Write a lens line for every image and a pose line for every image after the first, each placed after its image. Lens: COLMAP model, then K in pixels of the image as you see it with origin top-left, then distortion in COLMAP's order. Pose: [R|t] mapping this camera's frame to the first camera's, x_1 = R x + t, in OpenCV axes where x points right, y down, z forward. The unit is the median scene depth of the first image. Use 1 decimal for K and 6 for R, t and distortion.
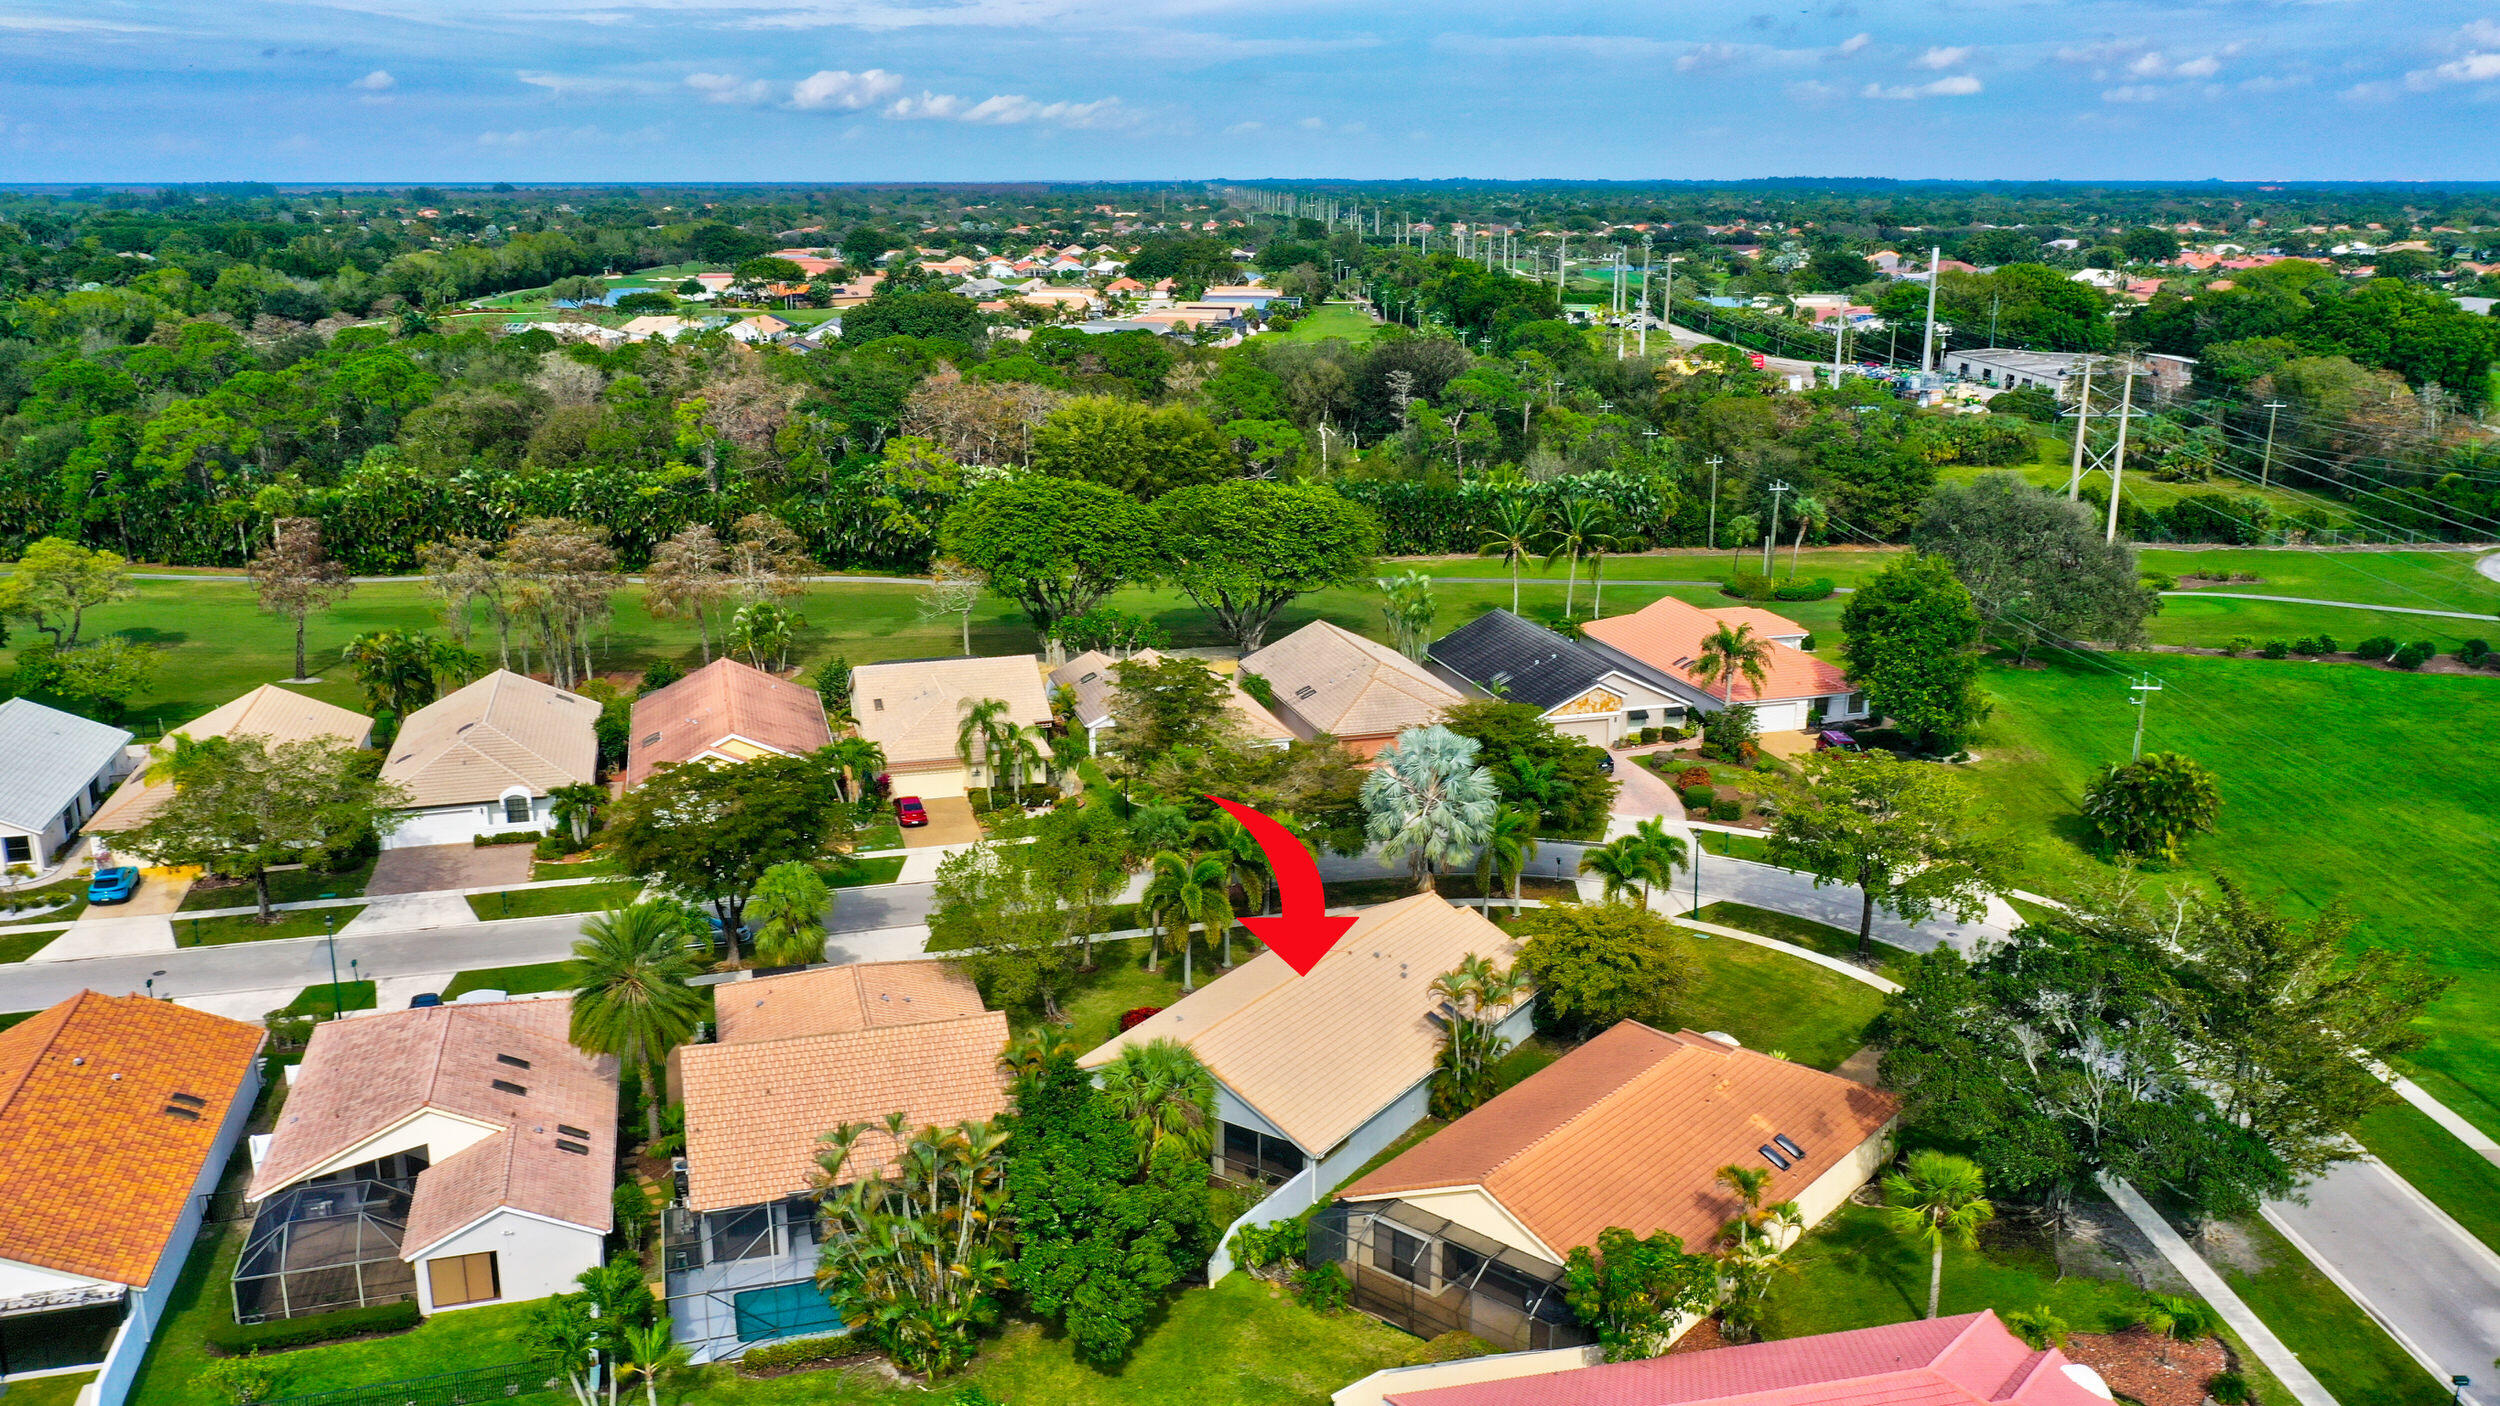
lens RADIAL K [[2038.2, 0, 1306.2], [0, 2038.2, 709.8], [0, 0, 1]] dist [-0.008222, -0.006071]
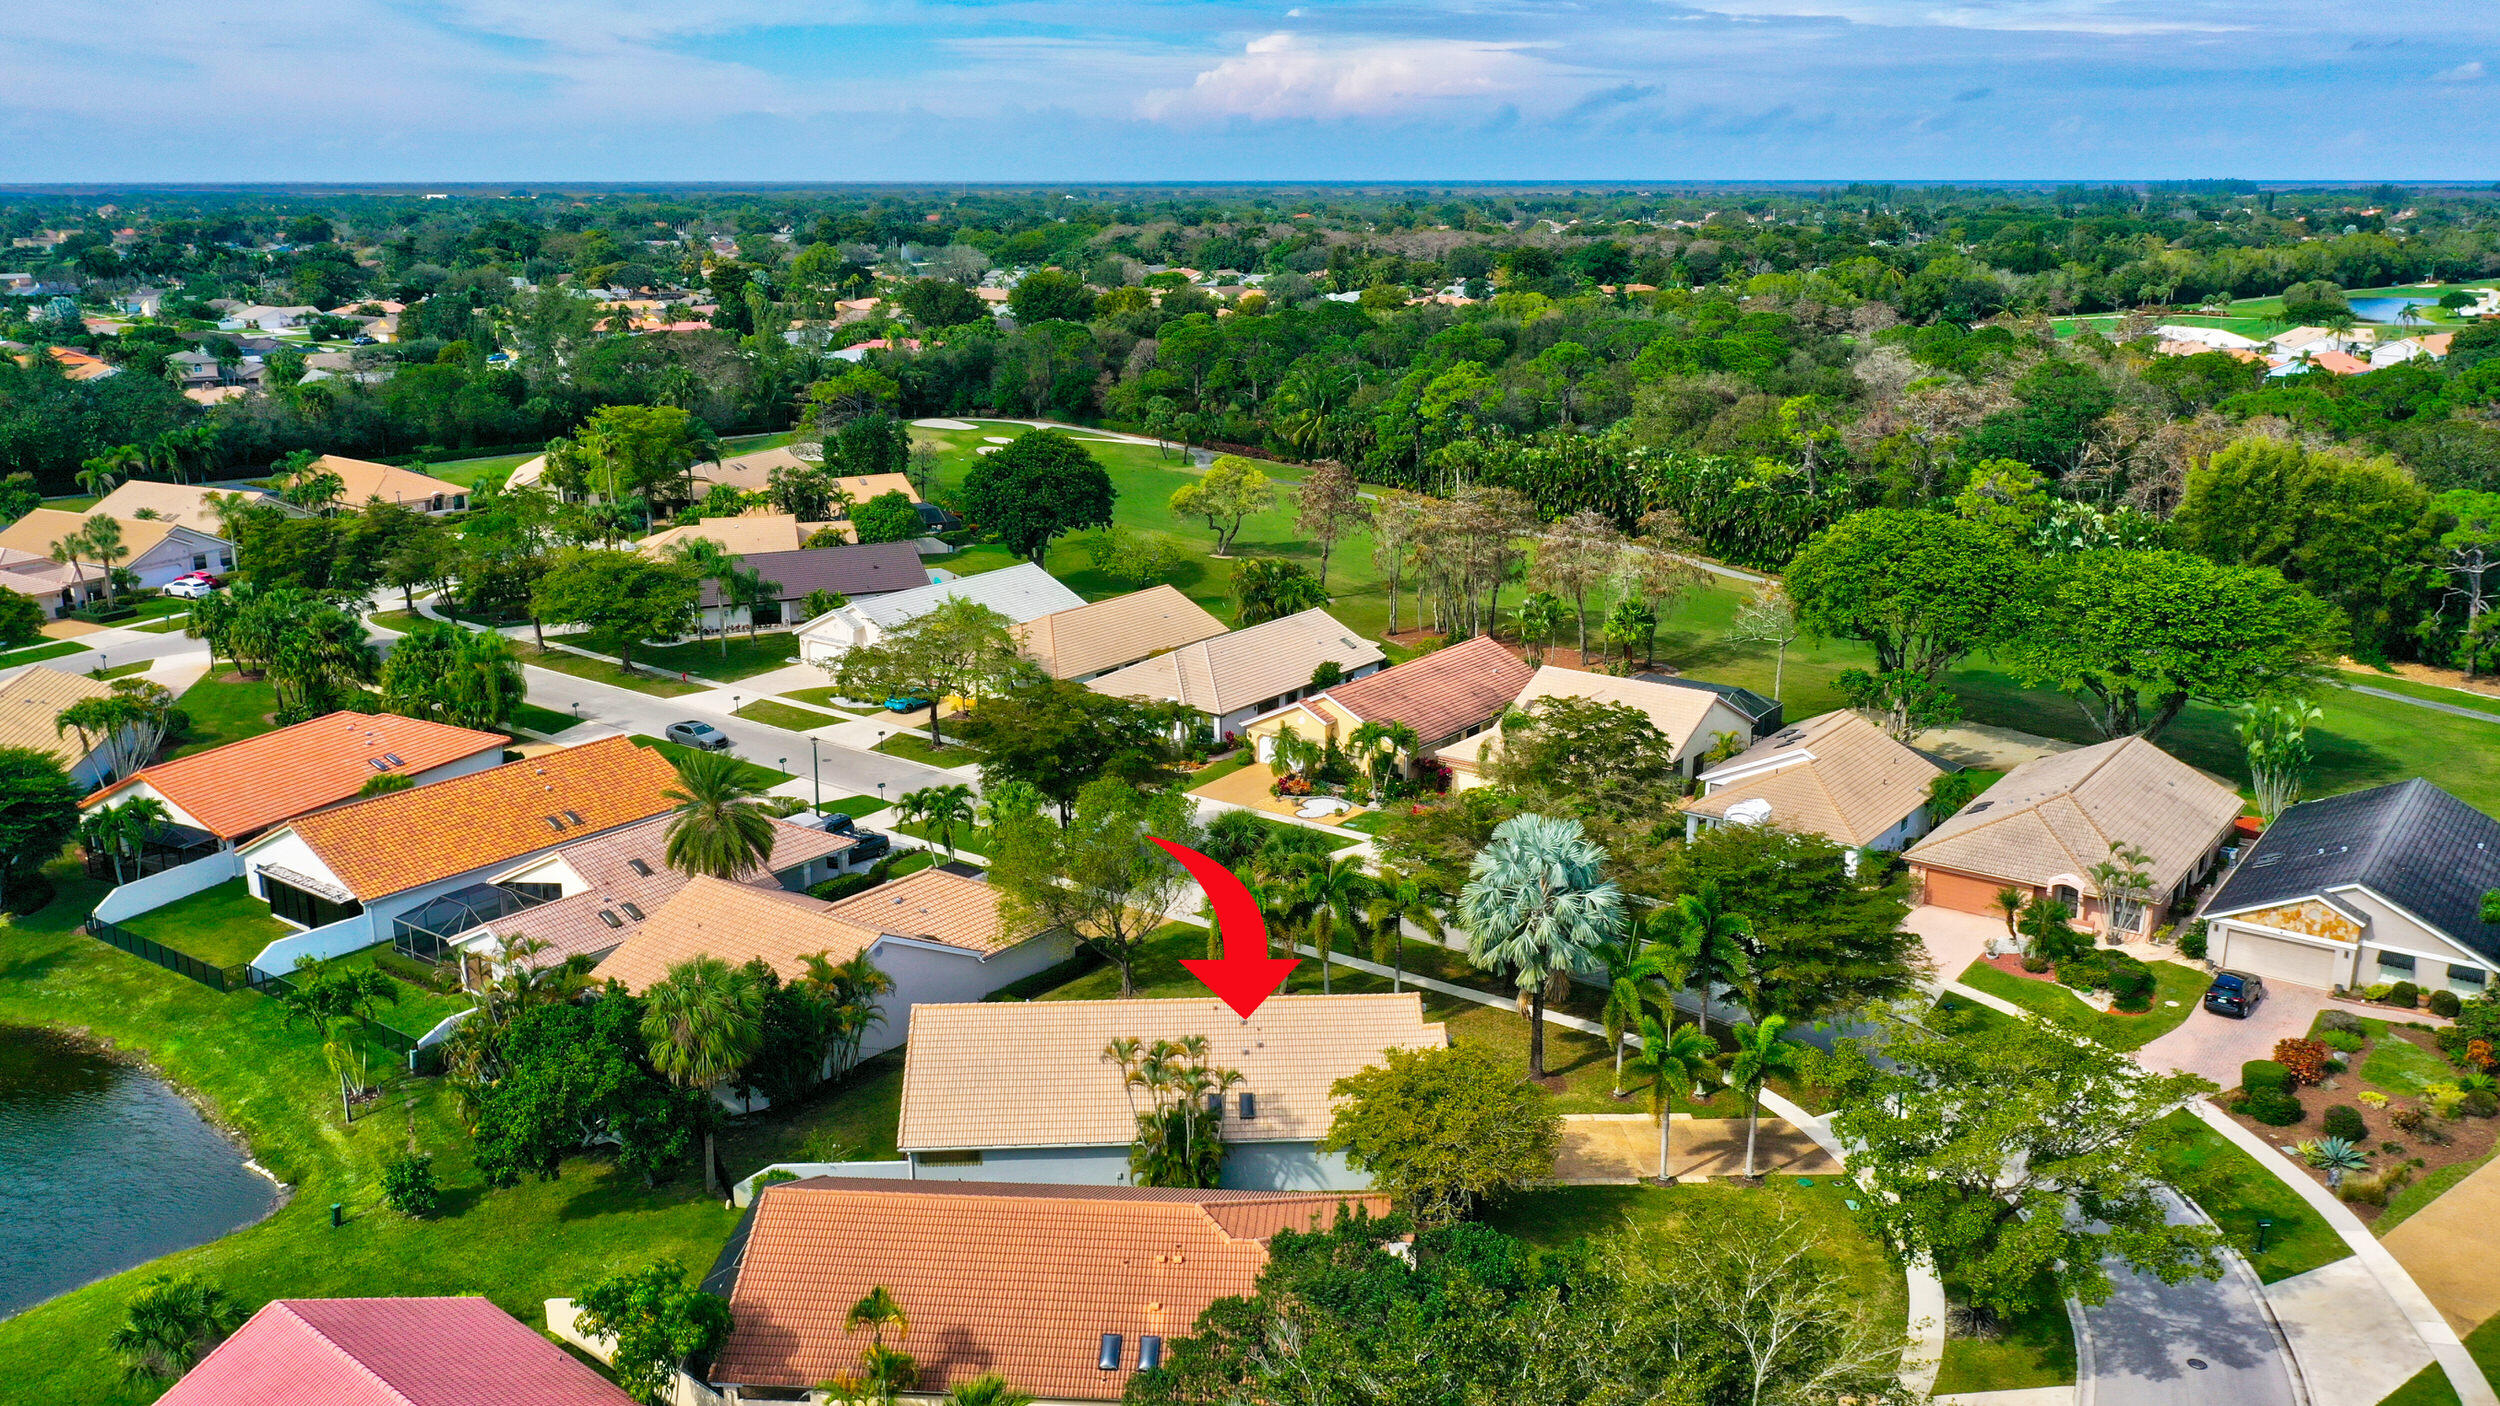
lens RADIAL K [[2038.2, 0, 1306.2], [0, 2038.2, 709.8], [0, 0, 1]] dist [-0.008222, -0.006071]
pose [[0.573892, 0.204654, -0.792947, 0.474146], [-0.202671, 0.973644, 0.104608, -0.076110], [0.793456, 0.100673, 0.600243, 0.290814]]
